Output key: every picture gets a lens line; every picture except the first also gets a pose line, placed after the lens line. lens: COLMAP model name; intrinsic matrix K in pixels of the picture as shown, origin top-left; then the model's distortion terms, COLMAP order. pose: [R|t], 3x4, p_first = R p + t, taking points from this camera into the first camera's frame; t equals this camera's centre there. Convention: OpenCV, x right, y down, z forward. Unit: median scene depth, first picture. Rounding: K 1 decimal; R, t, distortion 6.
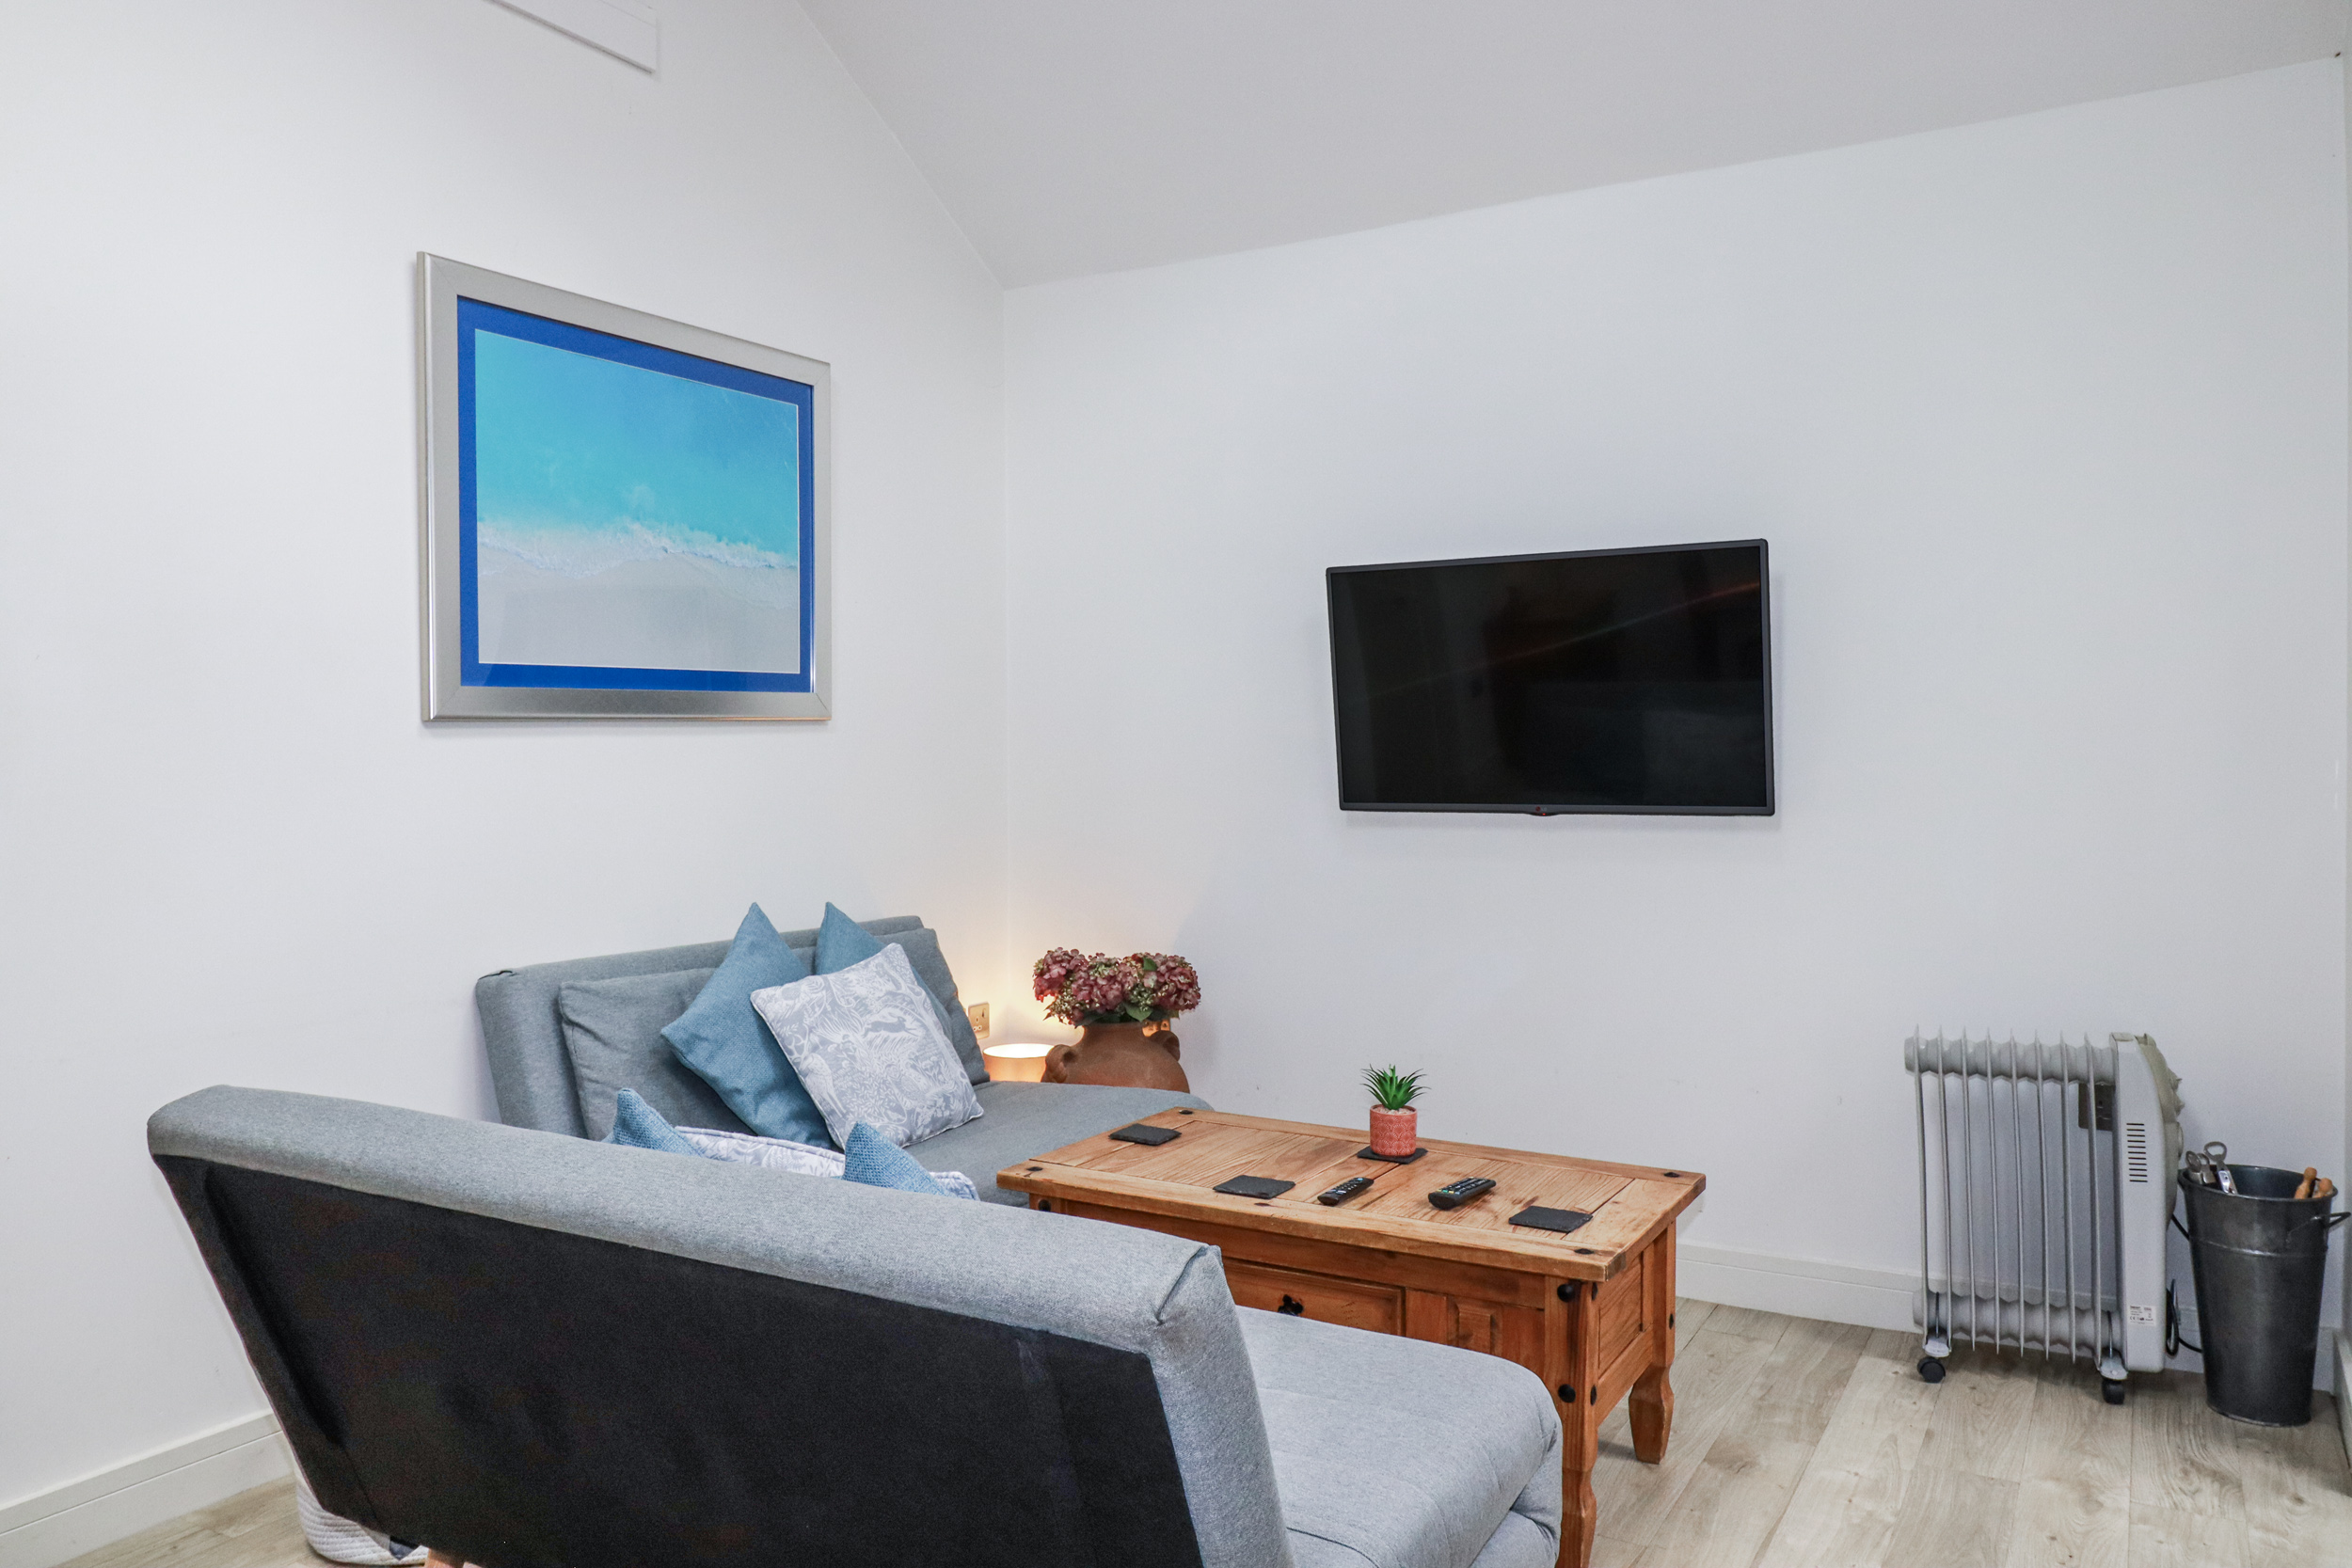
lens RADIAL K [[1714.7, 0, 1173.5], [0, 1714.7, 761.8], [0, 0, 1]] dist [0.014157, -0.007574]
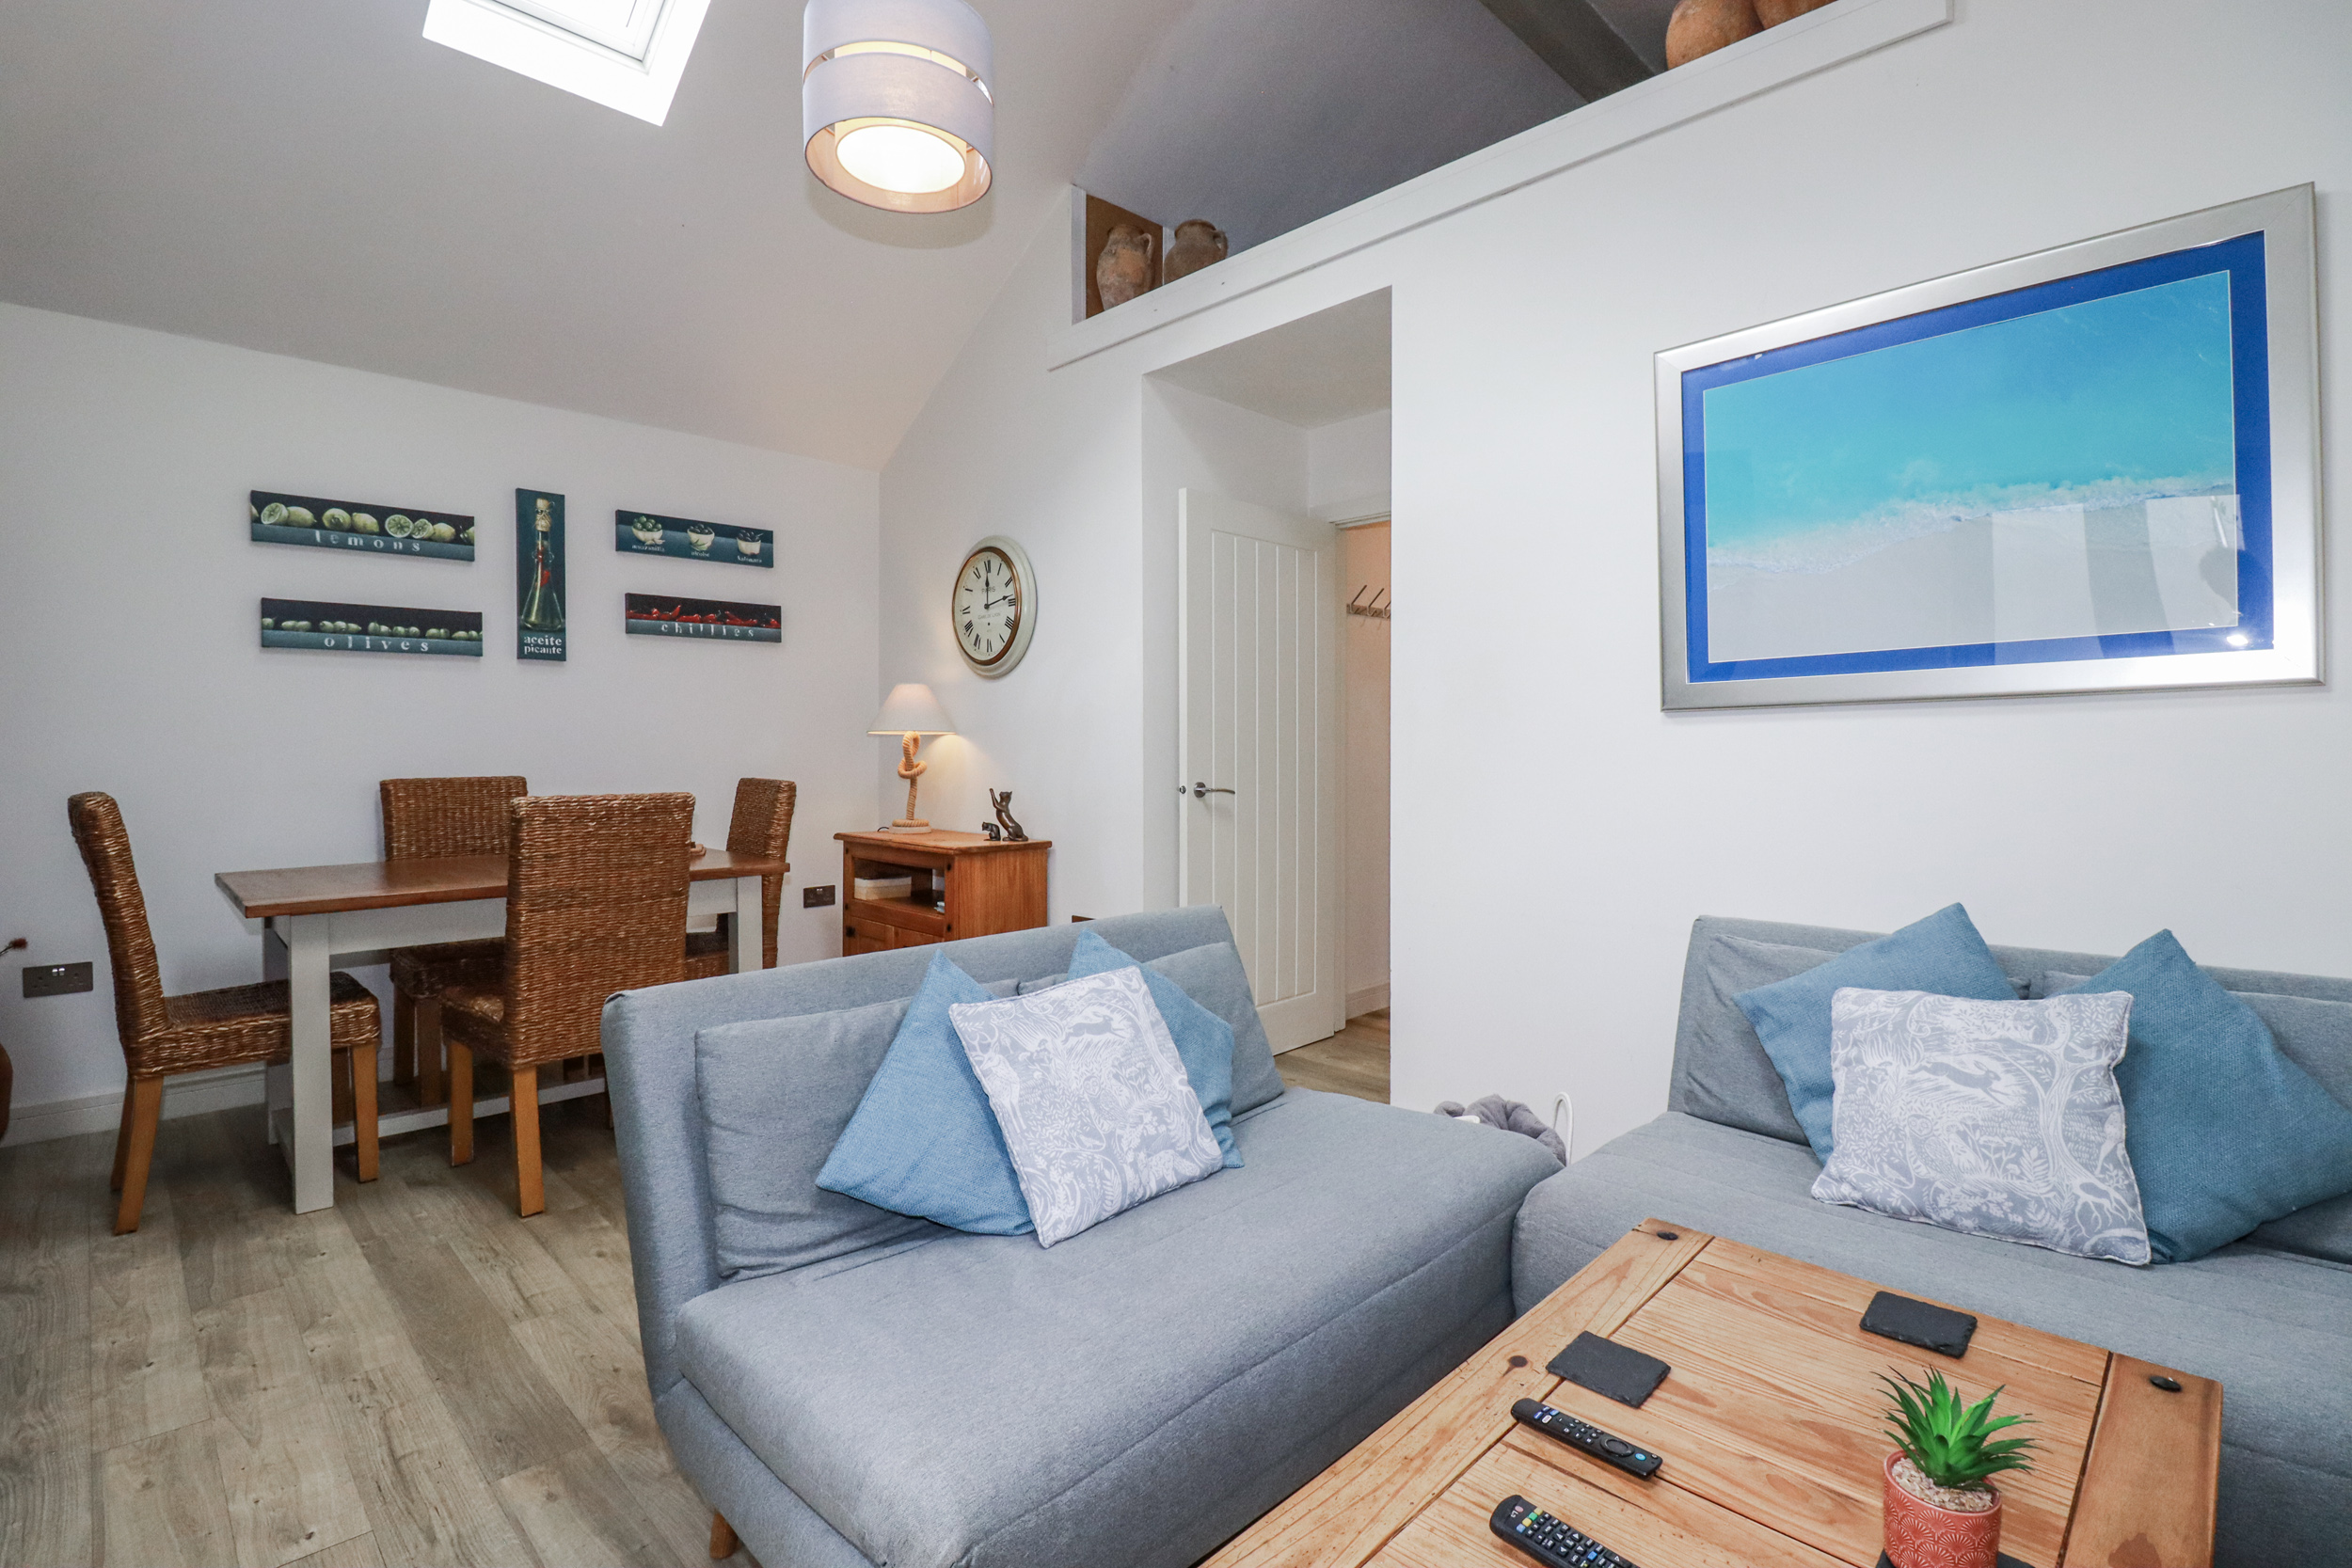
lens RADIAL K [[1069.0, 0, 1177.3], [0, 1069.0, 781.2], [0, 0, 1]] dist [-0.013868, -0.005020]
pose [[-0.262714, 0.033101, -0.964306, 0.374248], [-0.001991, 0.999391, 0.034848, 0.000750], [0.964872, 0.011075, -0.262488, 0.727834]]
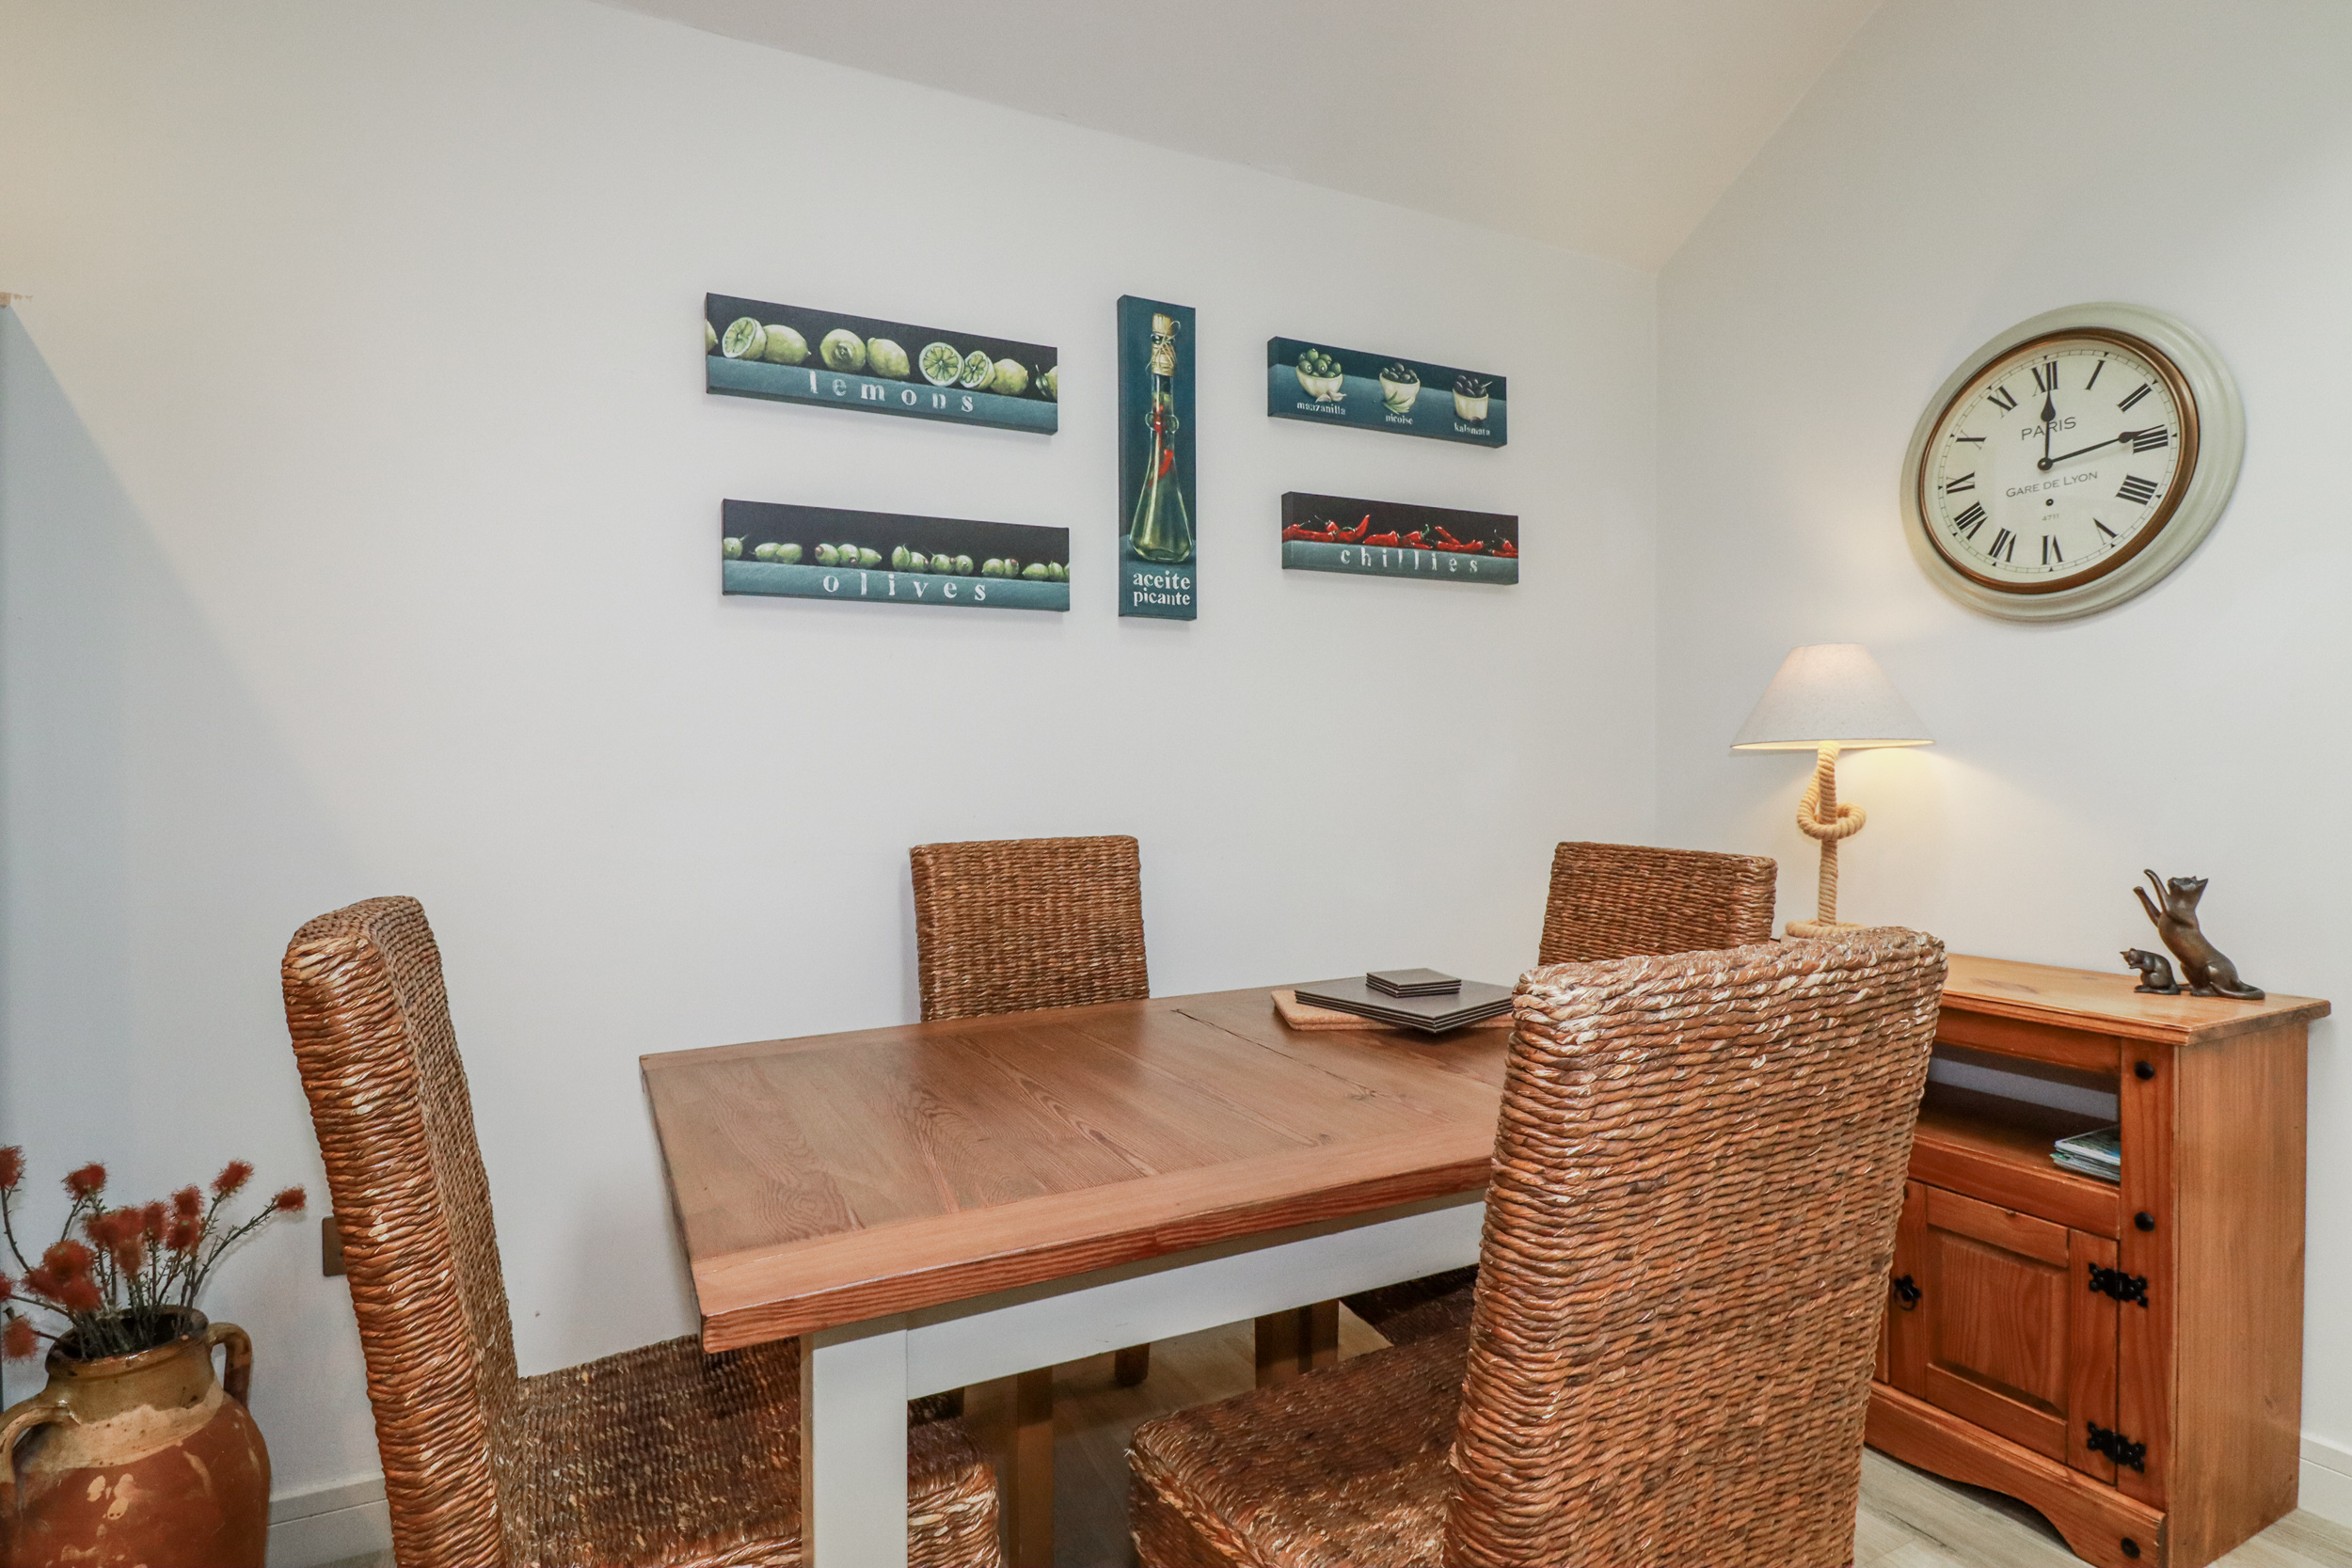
lens RADIAL K [[1155.0, 0, 1179.7], [0, 1155.0, 795.3], [0, 0, 1]] dist [-0.004207, -0.003121]
pose [[-0.554390, 0.021305, -0.831984, 0.008417], [0.008225, 0.999764, 0.020121, 0.000531], [0.832216, 0.004311, -0.554435, 0.165888]]
